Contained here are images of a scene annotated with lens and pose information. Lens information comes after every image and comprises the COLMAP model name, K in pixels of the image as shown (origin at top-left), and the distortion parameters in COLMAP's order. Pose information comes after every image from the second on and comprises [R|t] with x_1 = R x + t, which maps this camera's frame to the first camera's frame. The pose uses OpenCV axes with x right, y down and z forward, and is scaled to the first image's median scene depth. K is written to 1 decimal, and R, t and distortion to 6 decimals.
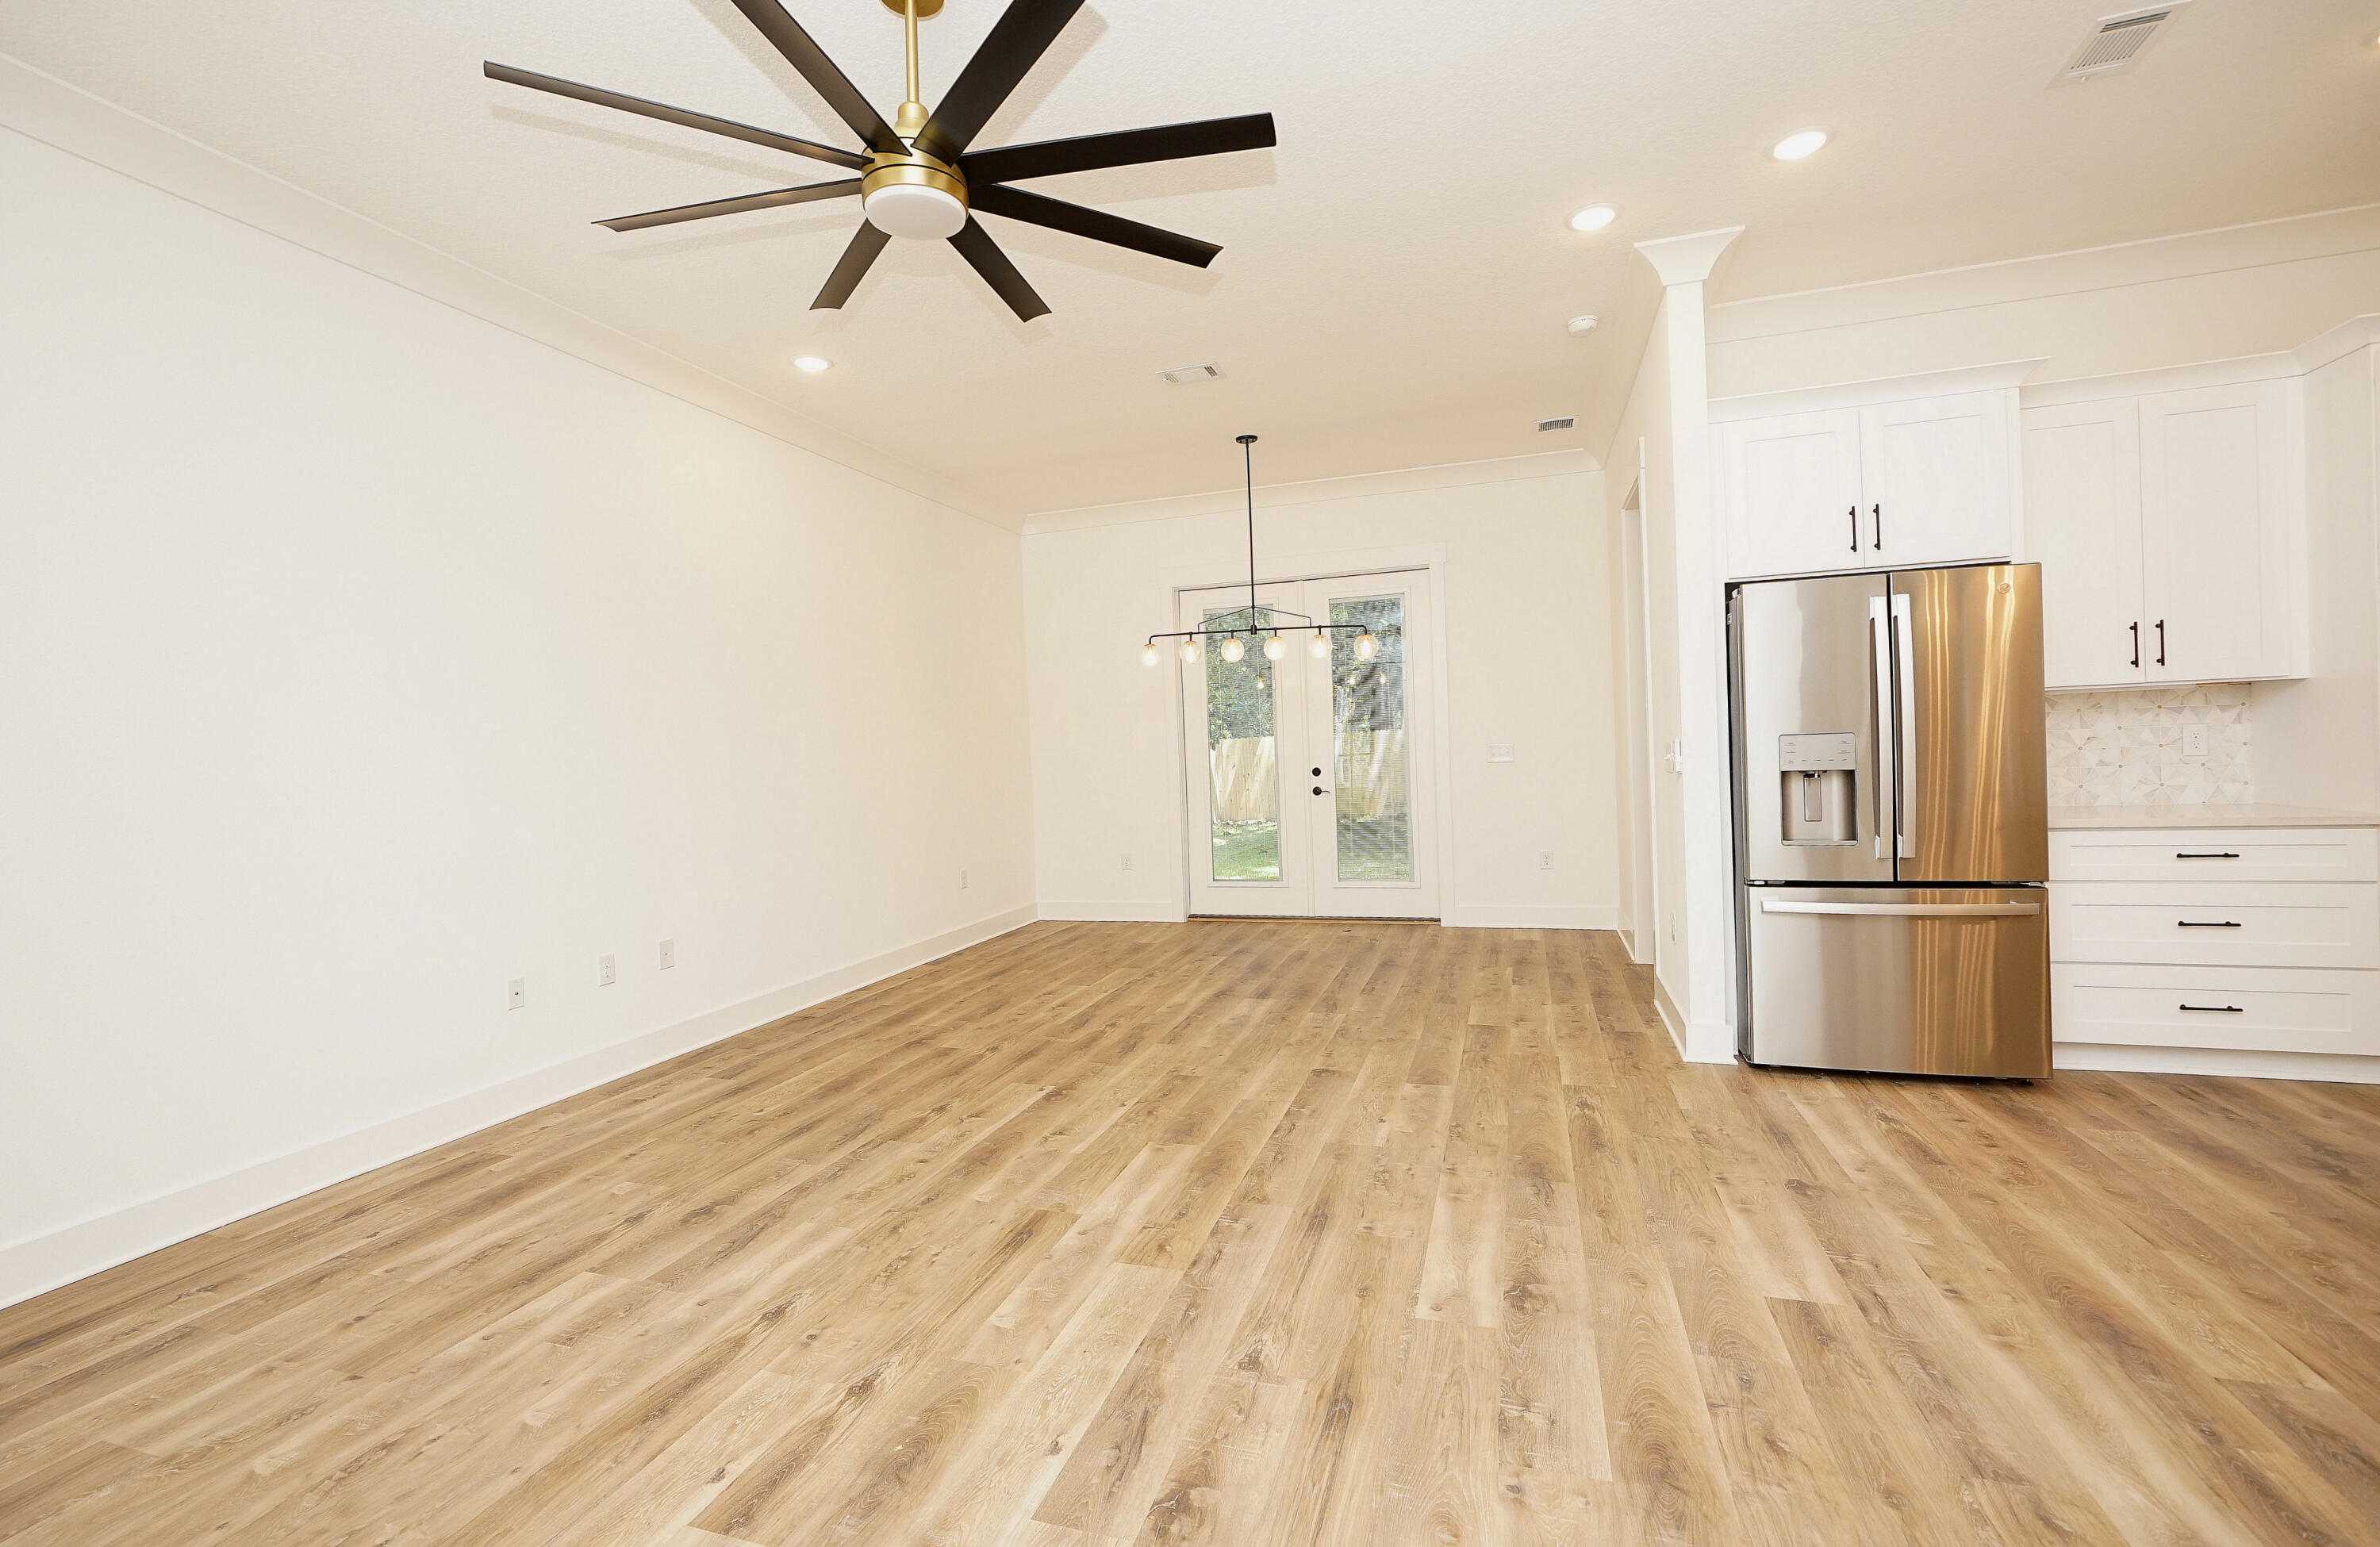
lens RADIAL K [[1026.7, 0, 1180.3], [0, 1026.7, 777.3], [0, 0, 1]] dist [-0.010810, 0.006972]
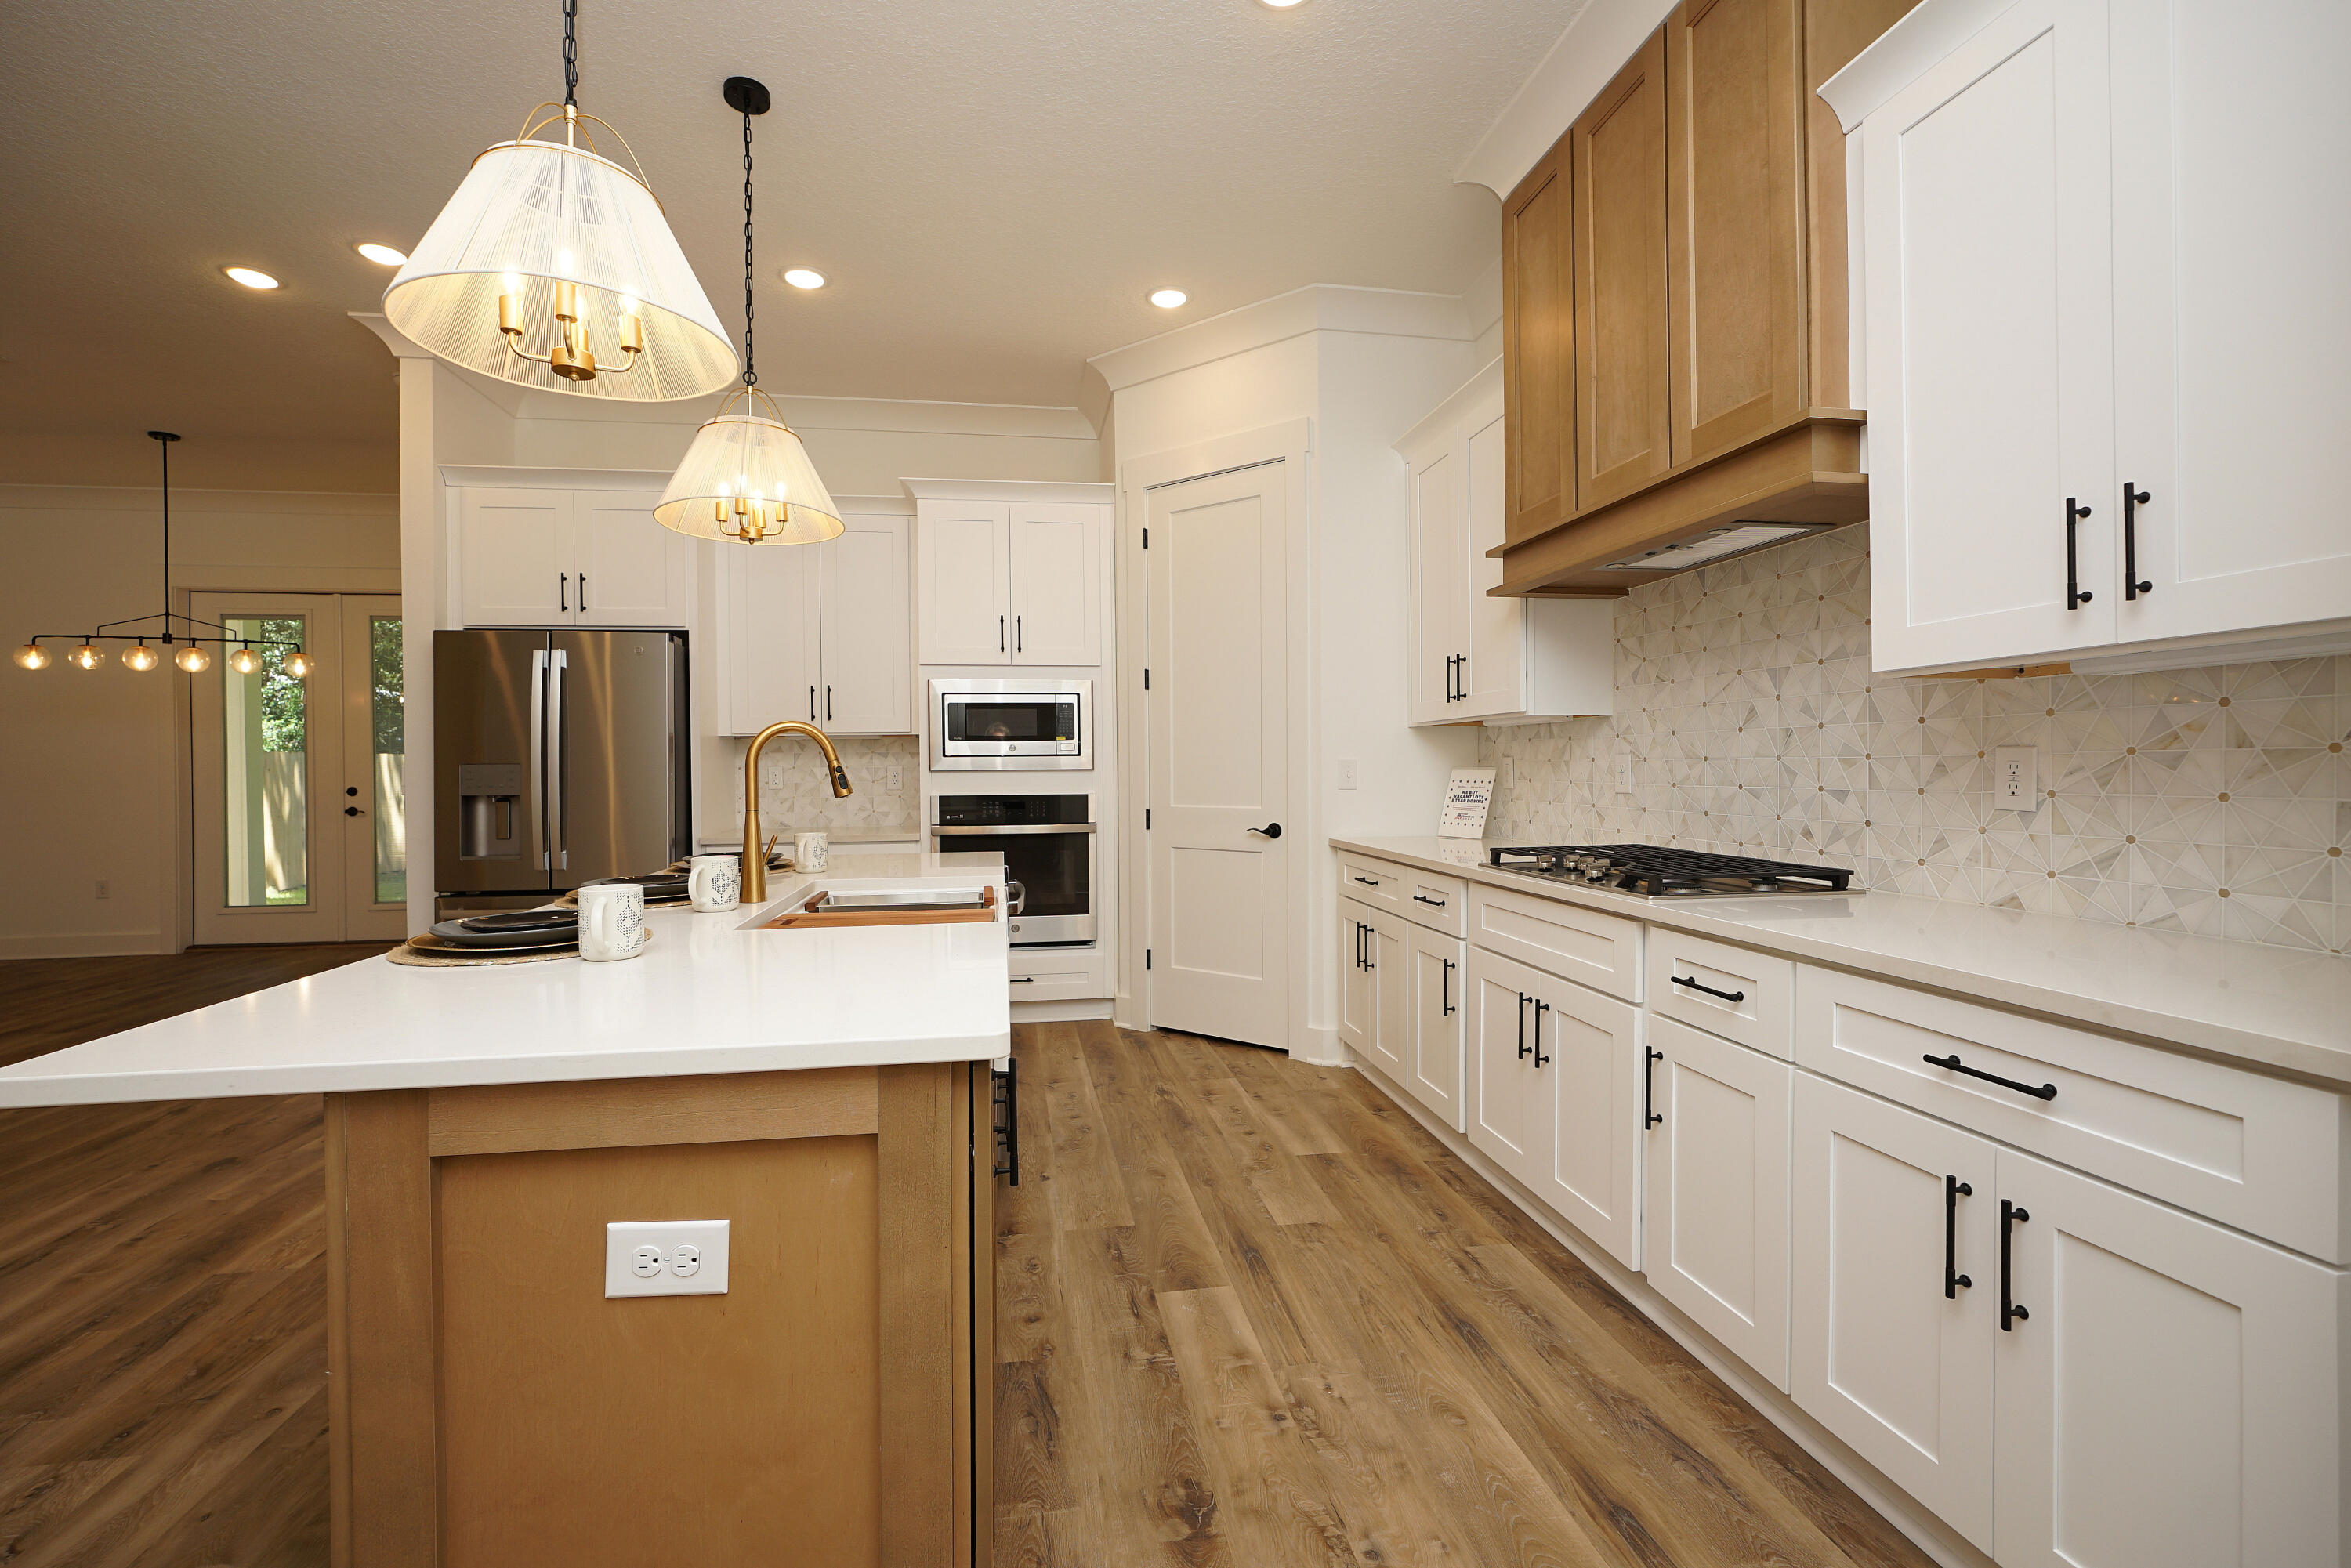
lens RADIAL K [[996.1, 0, 1144.9], [0, 996.1, 767.7], [0, 0, 1]] dist [-0.014879, 0.005194]
pose [[0.896920, 0.029279, 0.441223, 0.879220], [-0.012964, 0.999118, -0.039946, -0.001936], [-0.442004, 0.030109, 0.896508, -0.361496]]
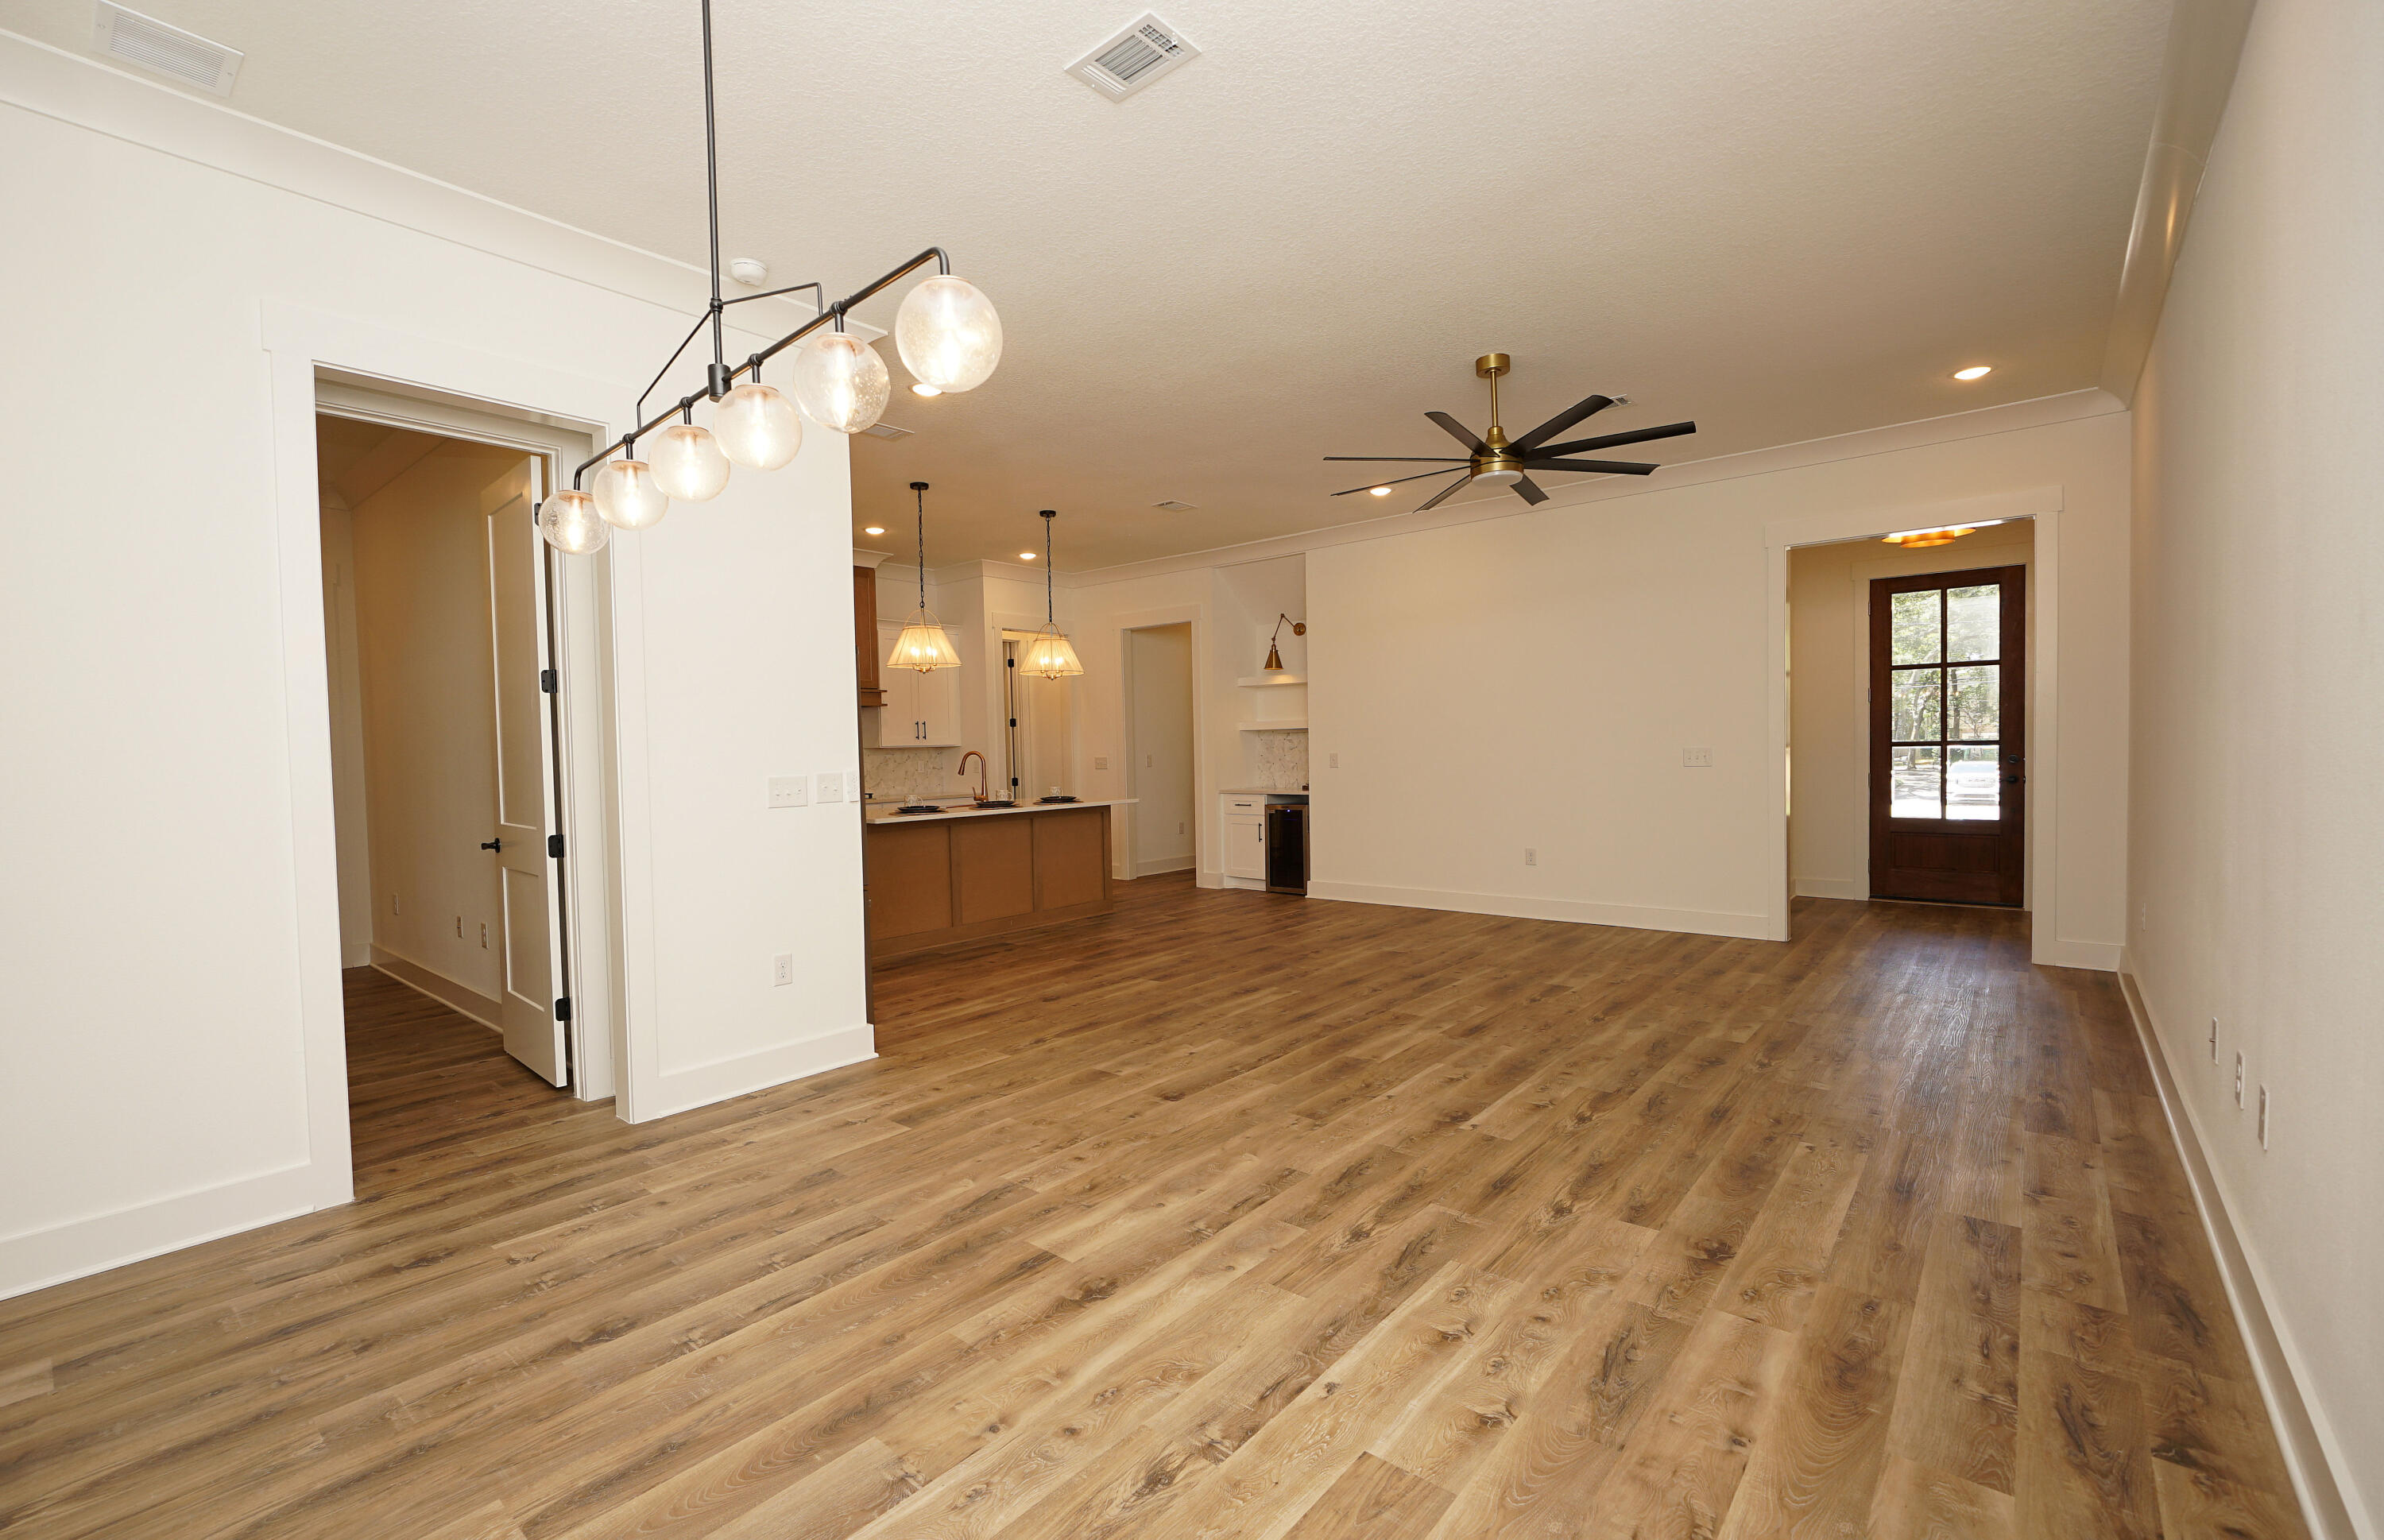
lens RADIAL K [[1008.5, 0, 1190.7], [0, 1008.5, 792.2], [0, 0, 1]] dist [-0.004505, -0.000307]
pose [[-0.931228, 0.039872, 0.362250, -0.279397], [0.064203, 0.996399, 0.055373, -0.058512], [-0.358738, 0.074823, -0.930435, 2.239311]]
